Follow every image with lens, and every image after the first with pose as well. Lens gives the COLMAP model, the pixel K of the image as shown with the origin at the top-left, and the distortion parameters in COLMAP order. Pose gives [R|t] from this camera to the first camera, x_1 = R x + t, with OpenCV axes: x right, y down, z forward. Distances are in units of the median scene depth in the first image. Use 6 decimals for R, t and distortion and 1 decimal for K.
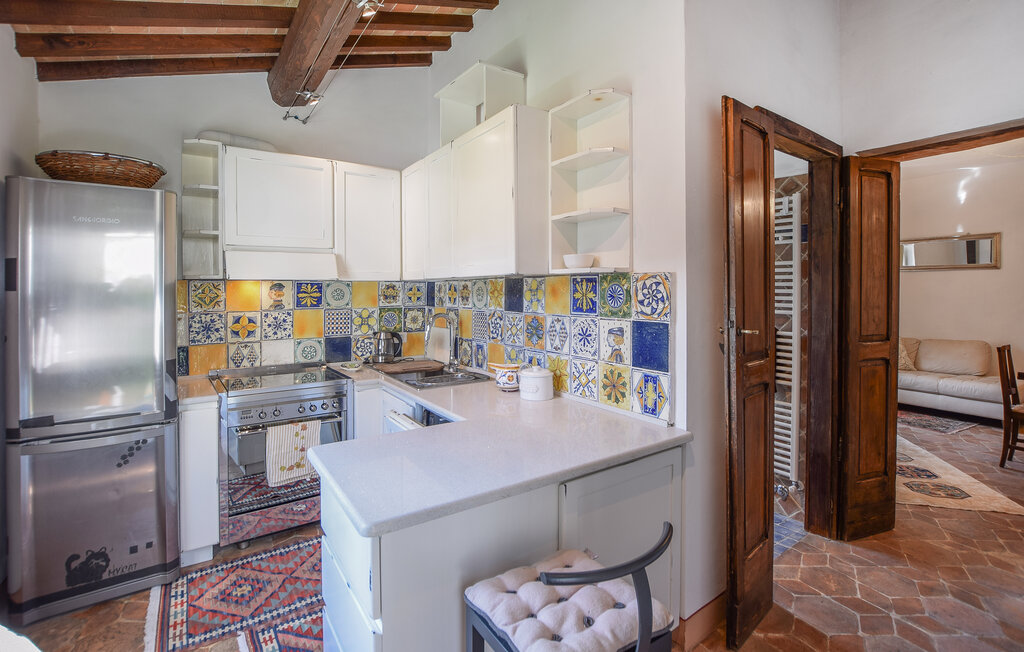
lens RADIAL K [[479.3, 0, 512.4], [0, 479.3, 296.9], [0, 0, 1]] dist [-0.001256, -0.000187]
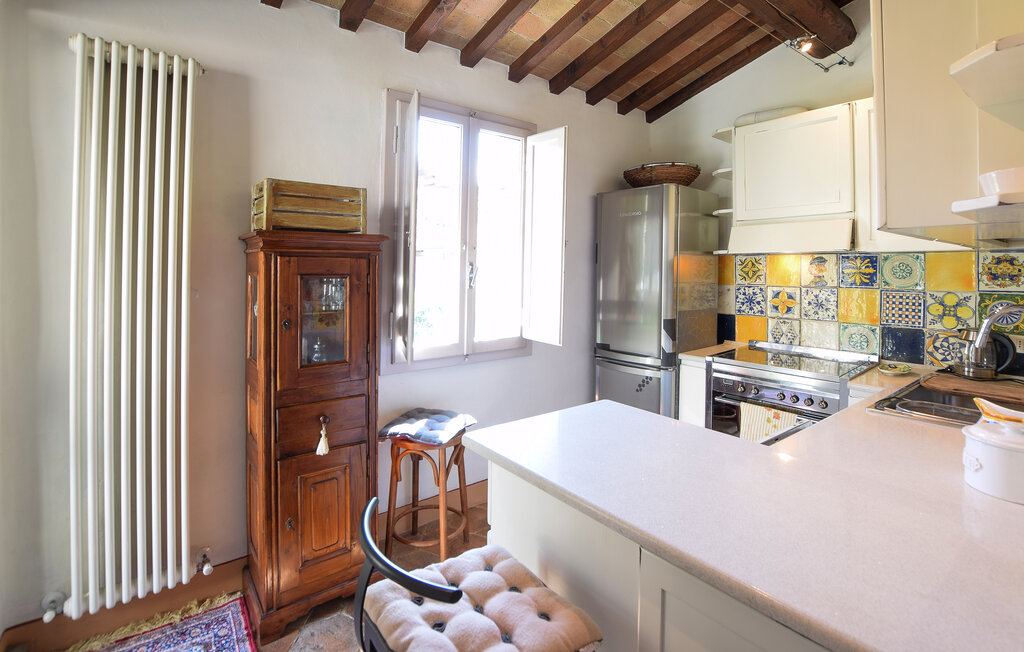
lens RADIAL K [[481.7, 0, 512.3], [0, 481.7, 264.0], [0, 0, 1]] dist [0.000259, 0.000022]
pose [[0.075996, -0.004119, -0.997100, 0.365660], [-0.024430, 0.999684, -0.005991, 0.004077], [0.996809, 0.024815, 0.075872, 0.363451]]
